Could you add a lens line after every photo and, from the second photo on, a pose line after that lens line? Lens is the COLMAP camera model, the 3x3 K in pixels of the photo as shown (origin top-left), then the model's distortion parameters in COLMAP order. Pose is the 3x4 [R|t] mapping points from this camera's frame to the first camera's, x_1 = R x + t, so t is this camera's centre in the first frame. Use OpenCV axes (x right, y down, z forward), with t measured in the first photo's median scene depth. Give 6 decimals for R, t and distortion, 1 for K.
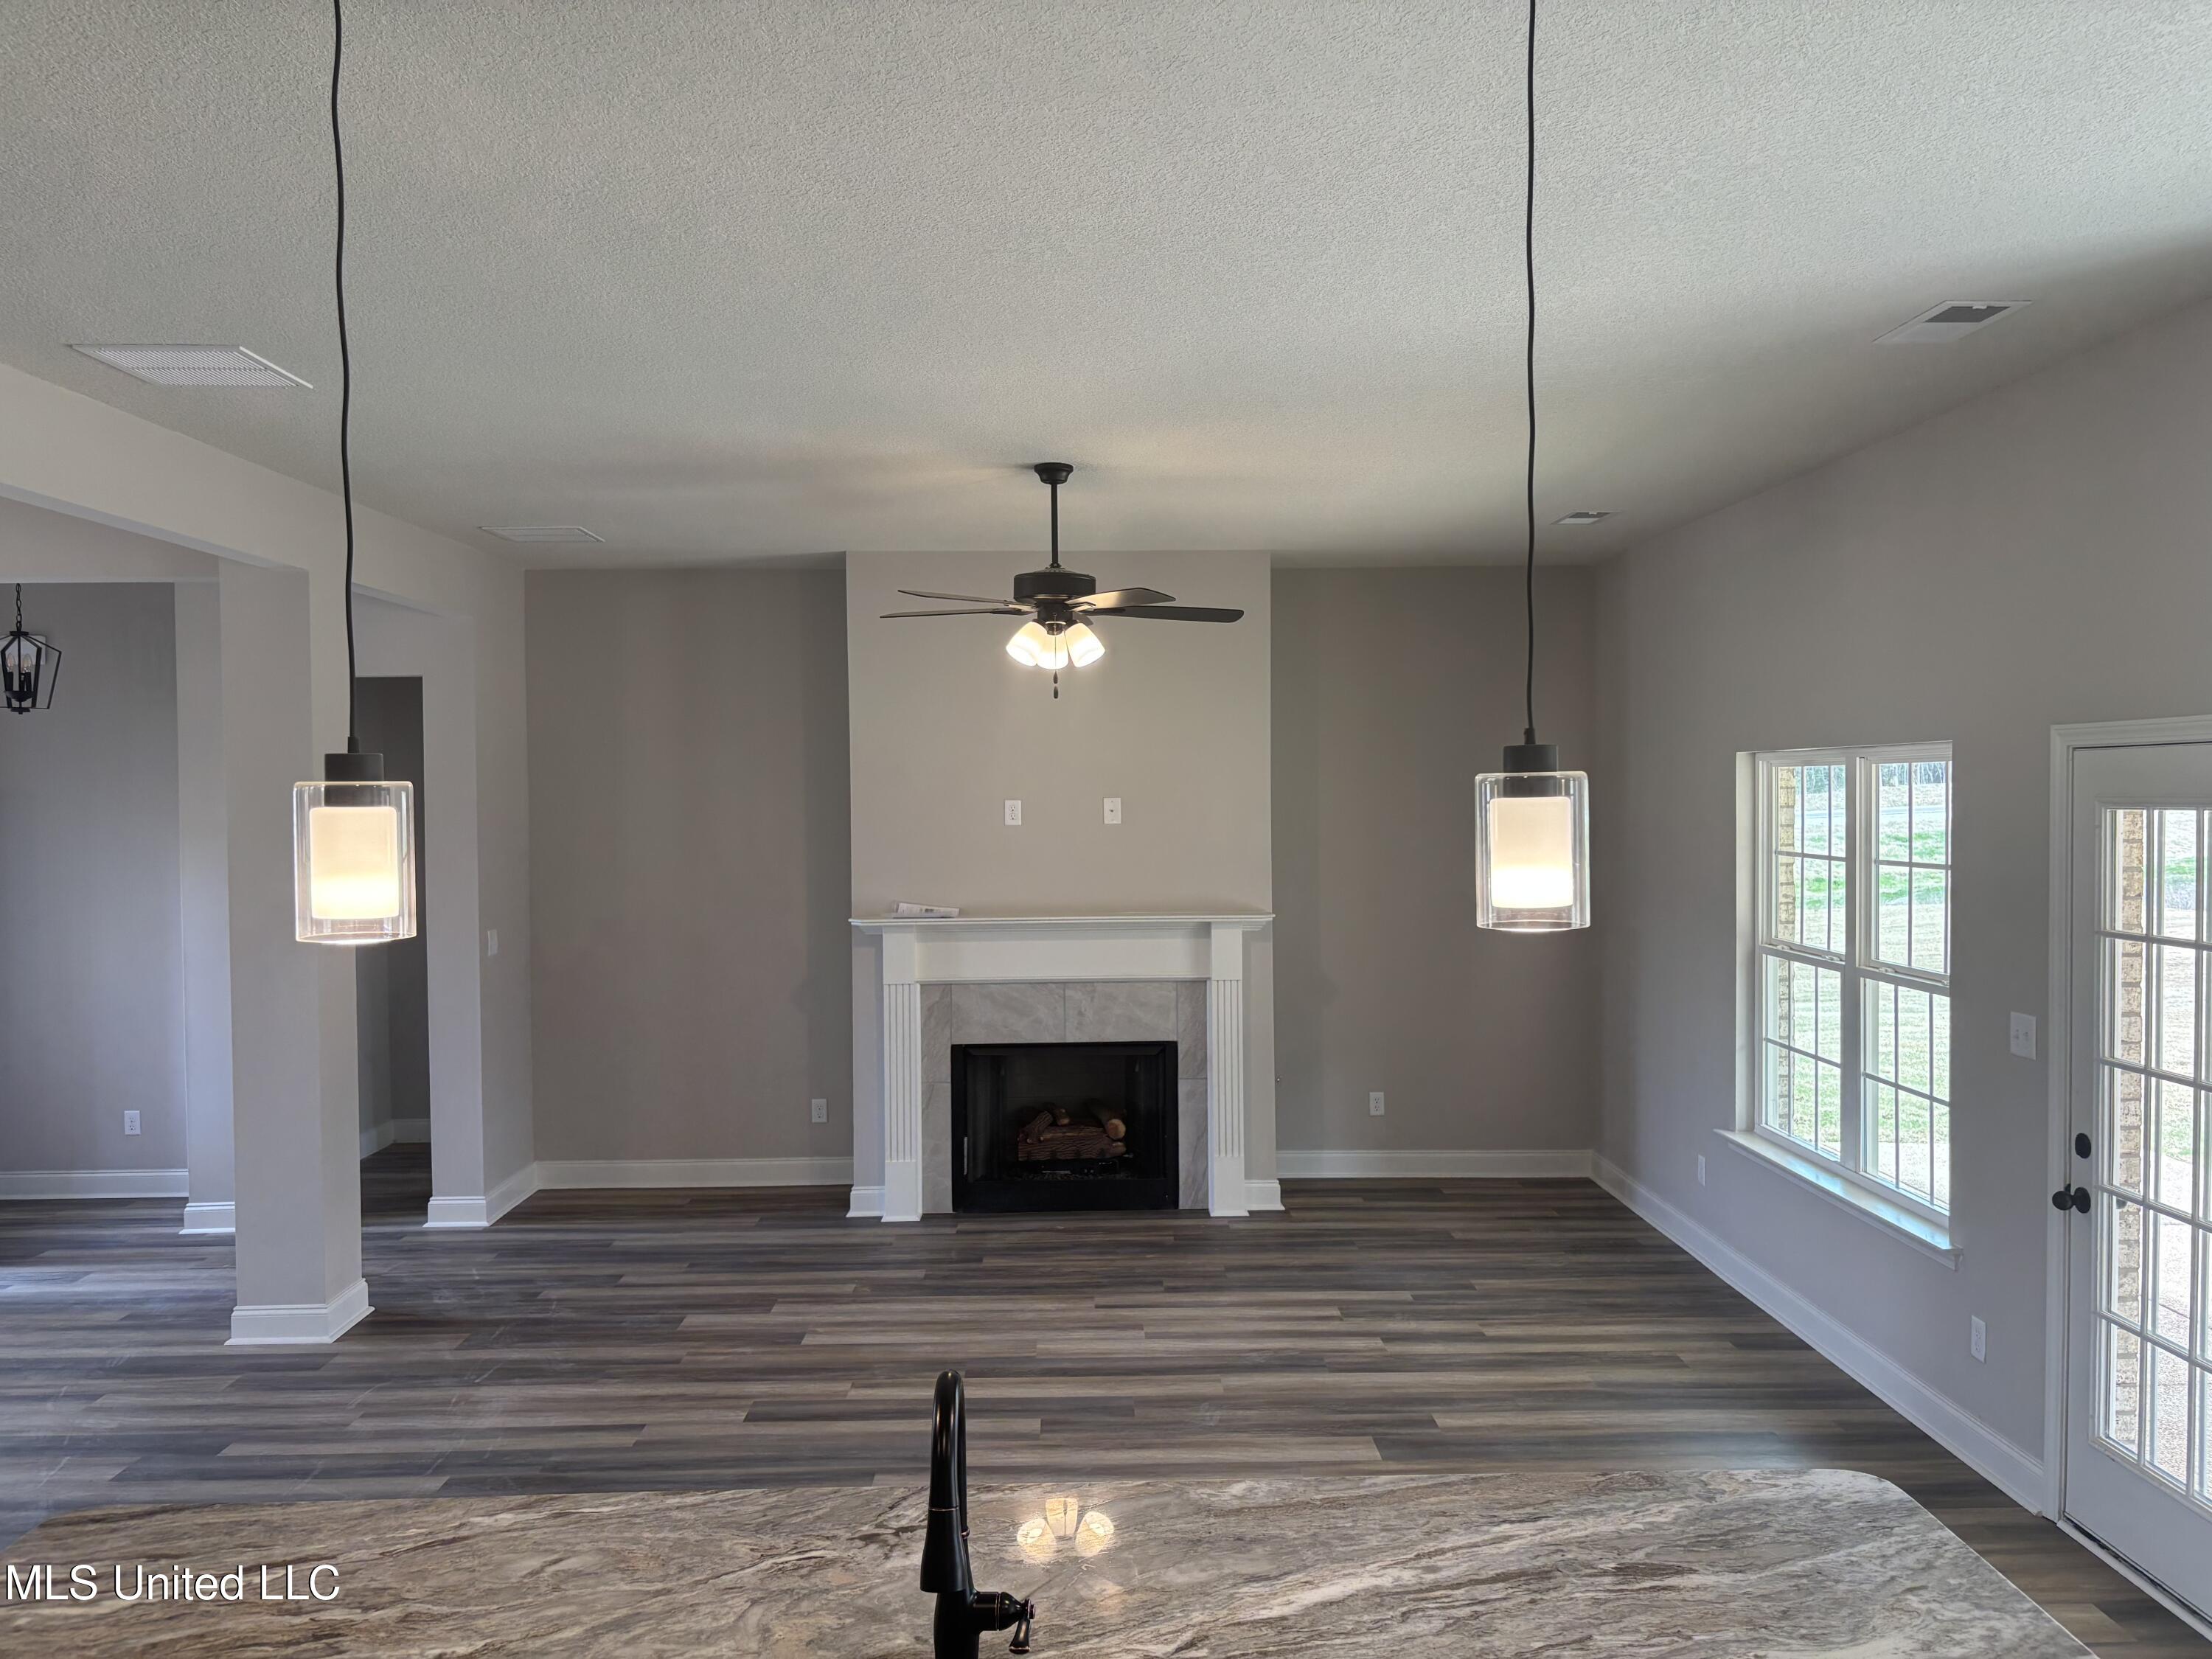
lens RADIAL K [[1674.5, 0, 1124.7], [0, 1674.5, 817.0], [0, 0, 1]] dist [0.059865, -0.082551]
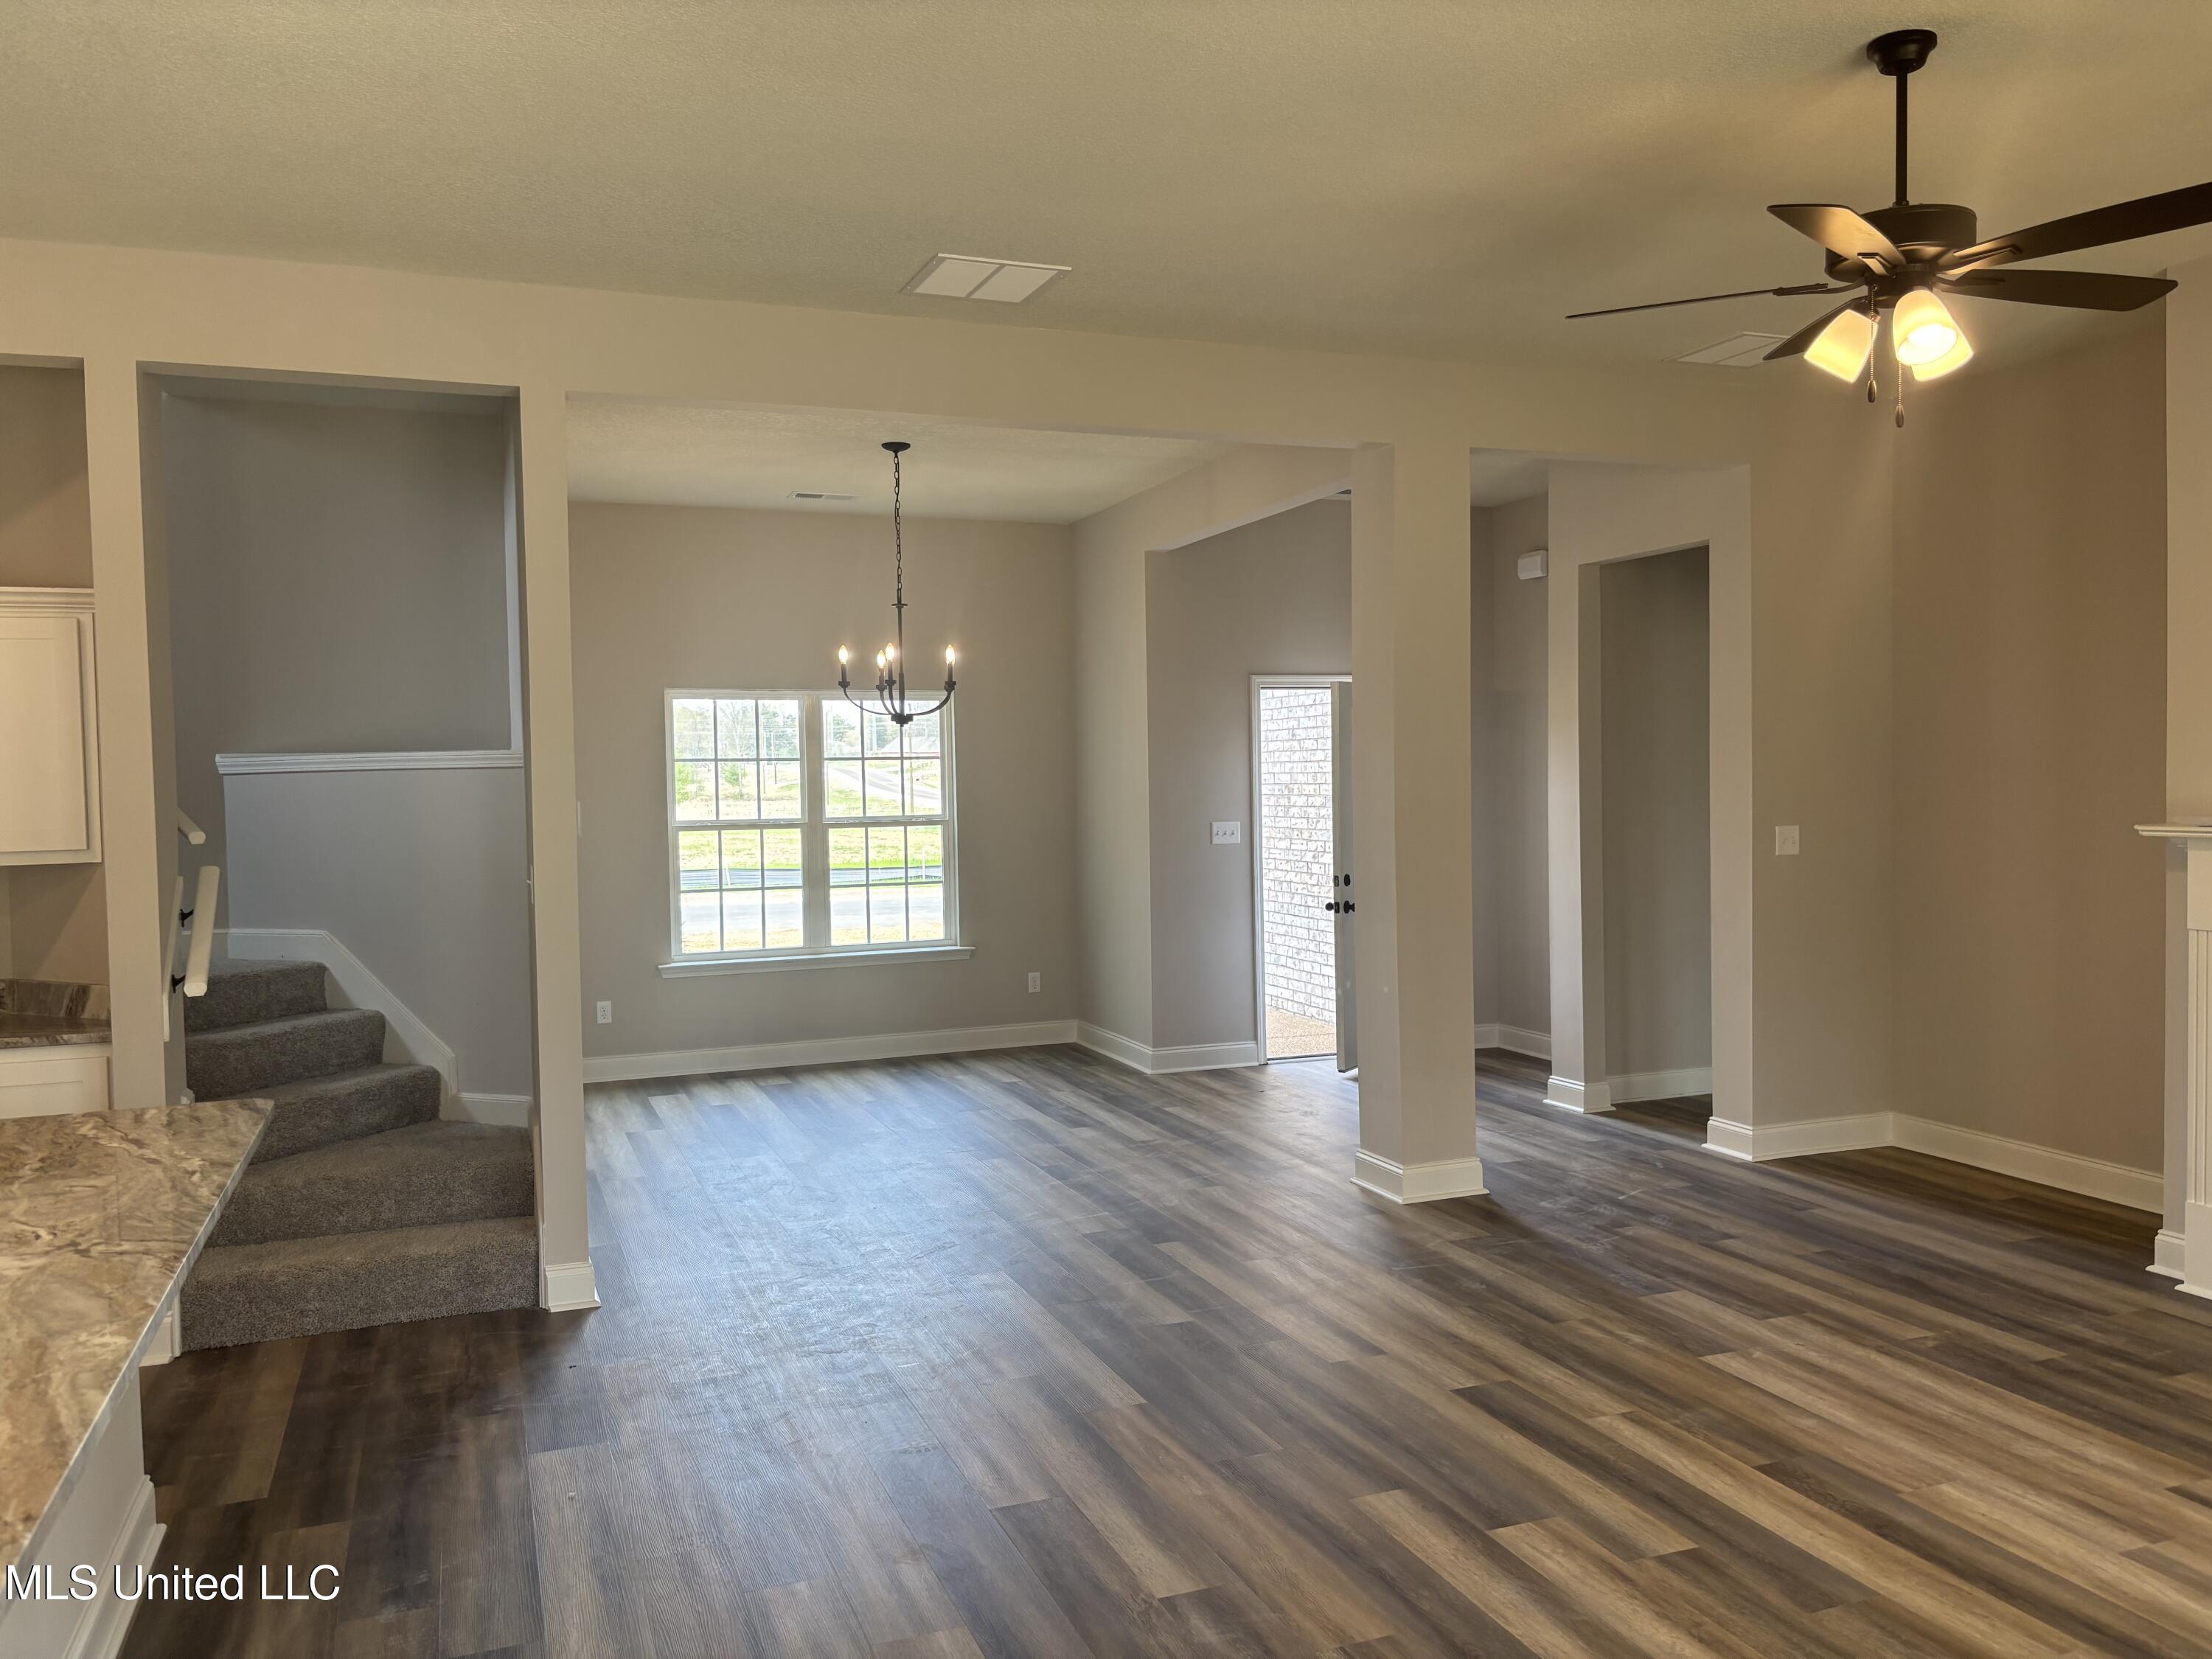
lens RADIAL K [[1674.5, 0, 1103.6], [0, 1674.5, 822.7], [0, 0, 1]] dist [0.059865, -0.082551]
pose [[0.337888, 0.030130, -0.940704, 0.396947], [-0.001383, 0.999502, 0.031517, 0.047182], [0.941185, -0.009348, 0.337762, 0.468196]]
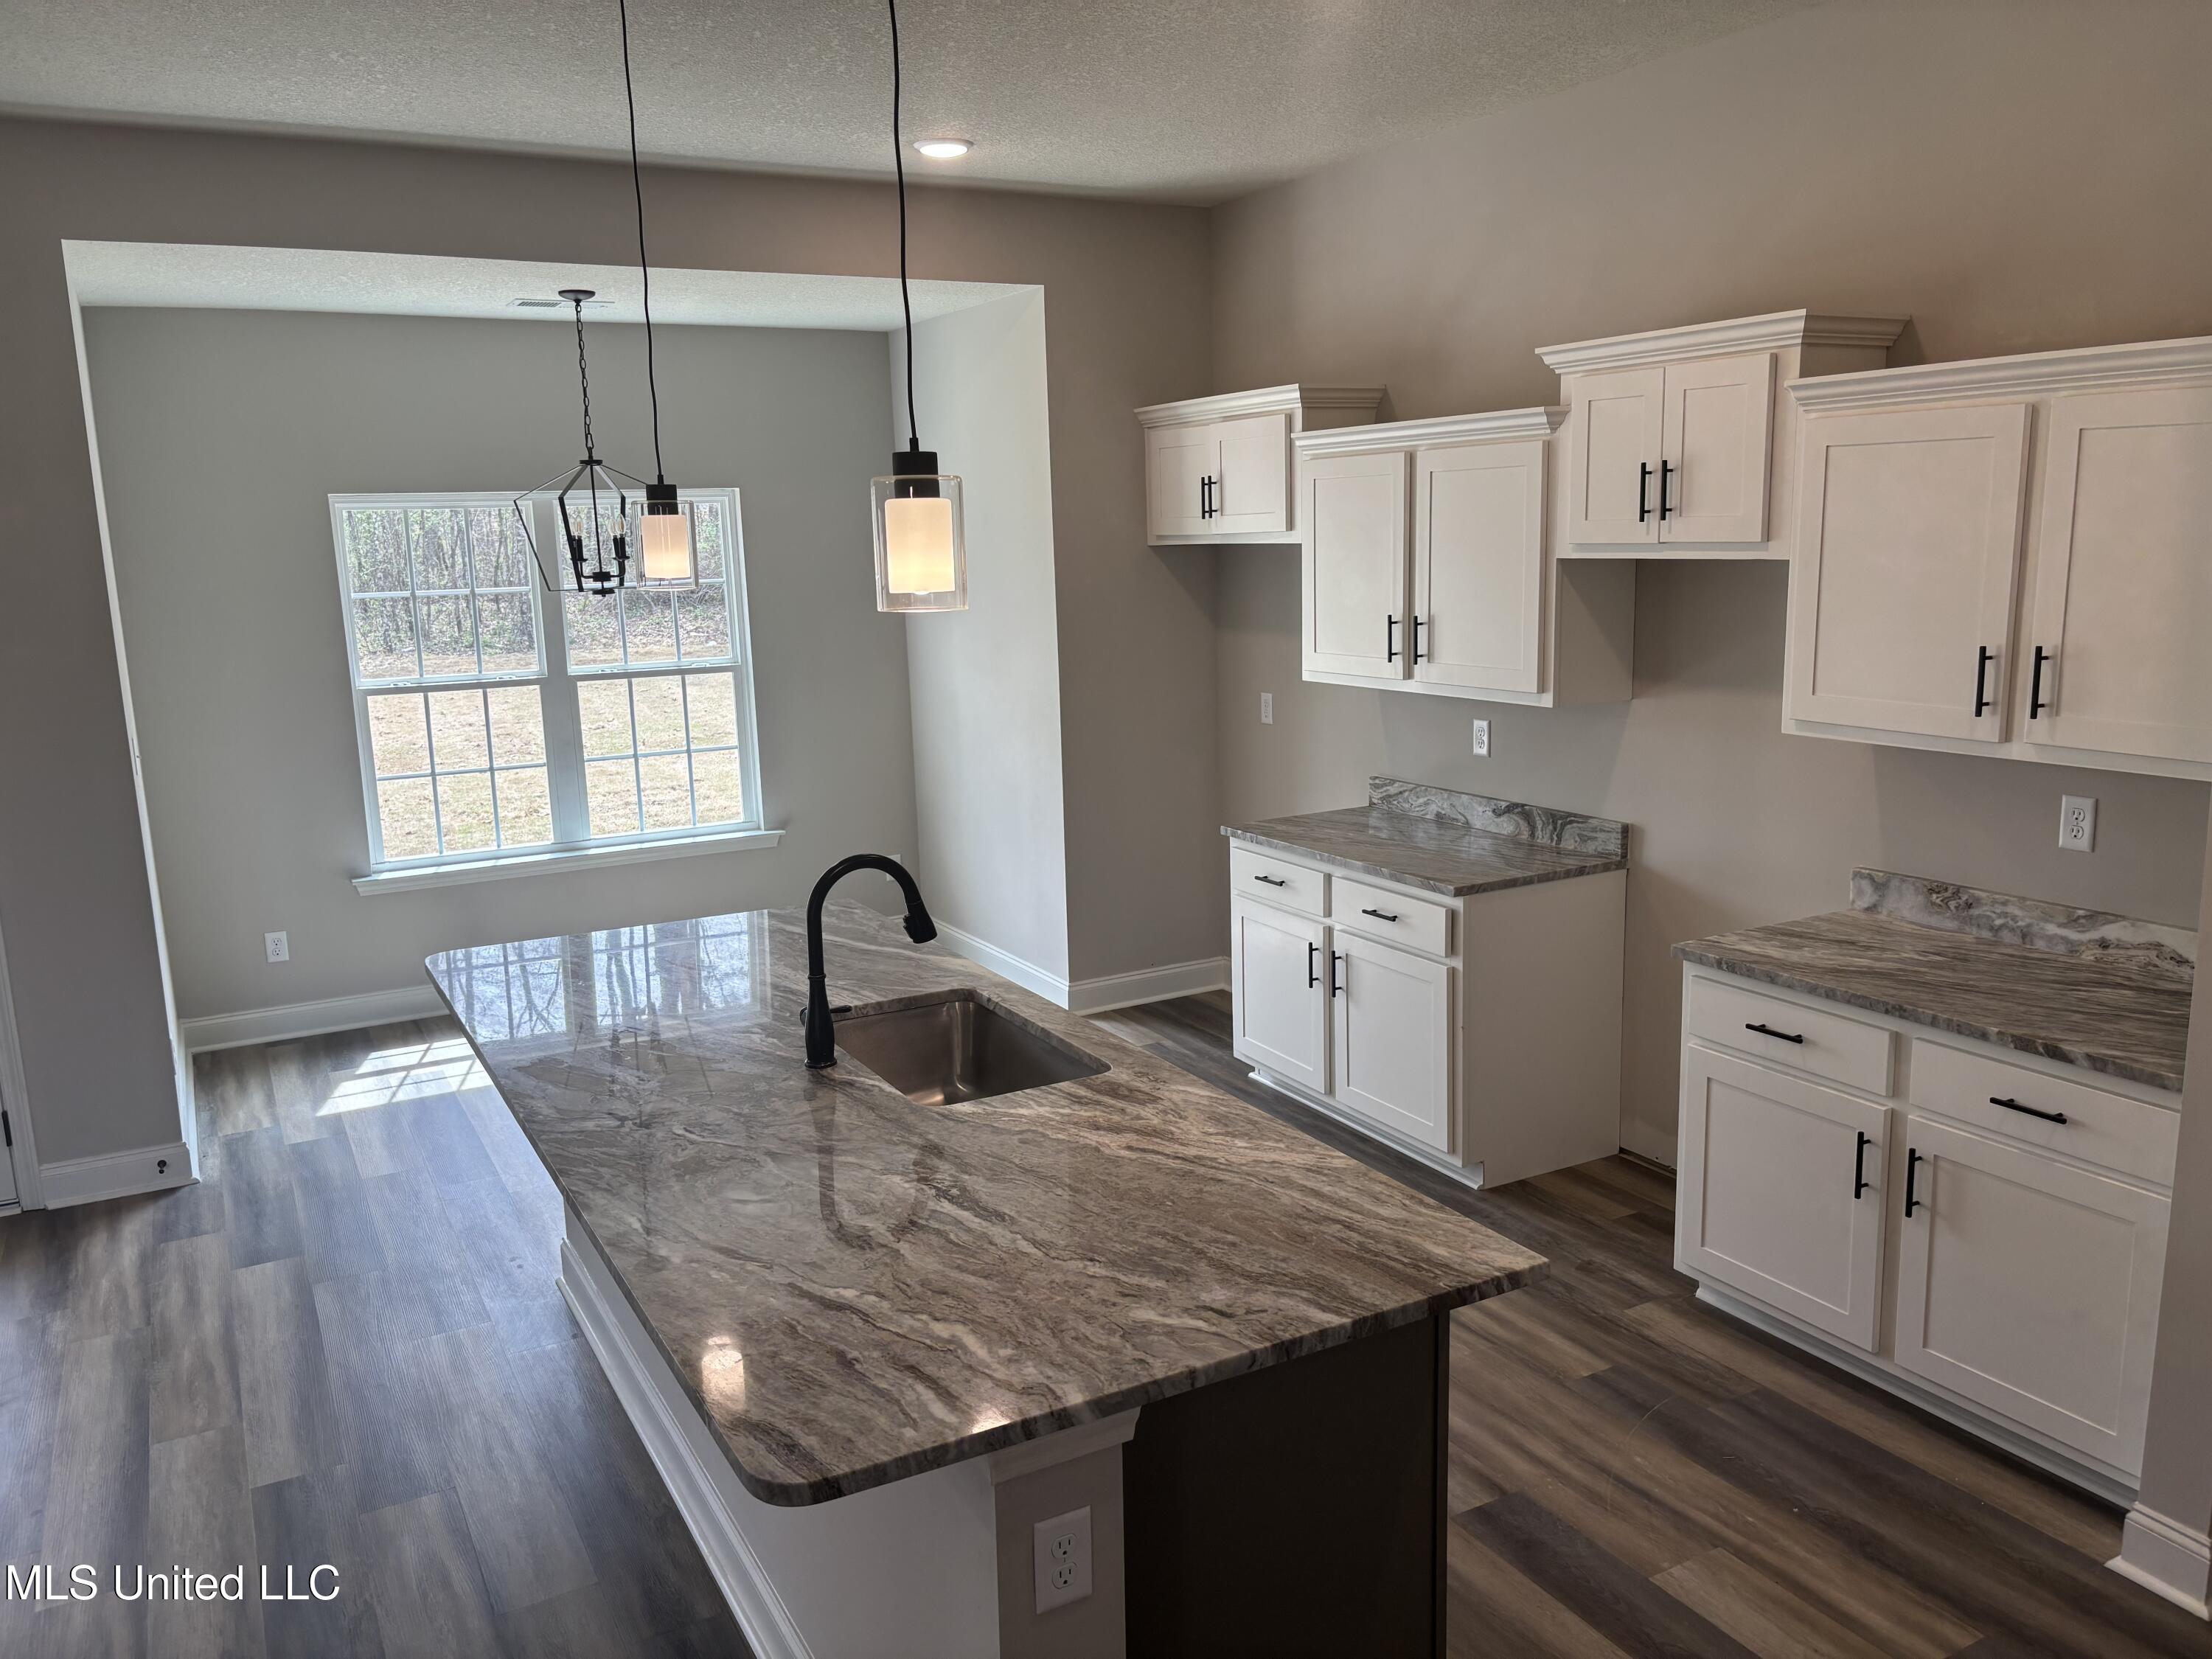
lens RADIAL K [[1674.5, 0, 1121.4], [0, 1674.5, 836.0], [0, 0, 1]] dist [0.059865, -0.082551]
pose [[-0.463305, -0.141622, 0.874810, -0.503976], [0.043772, 0.982286, 0.182203, 0.005799], [-0.885117, 0.122708, -0.448899, 0.454868]]
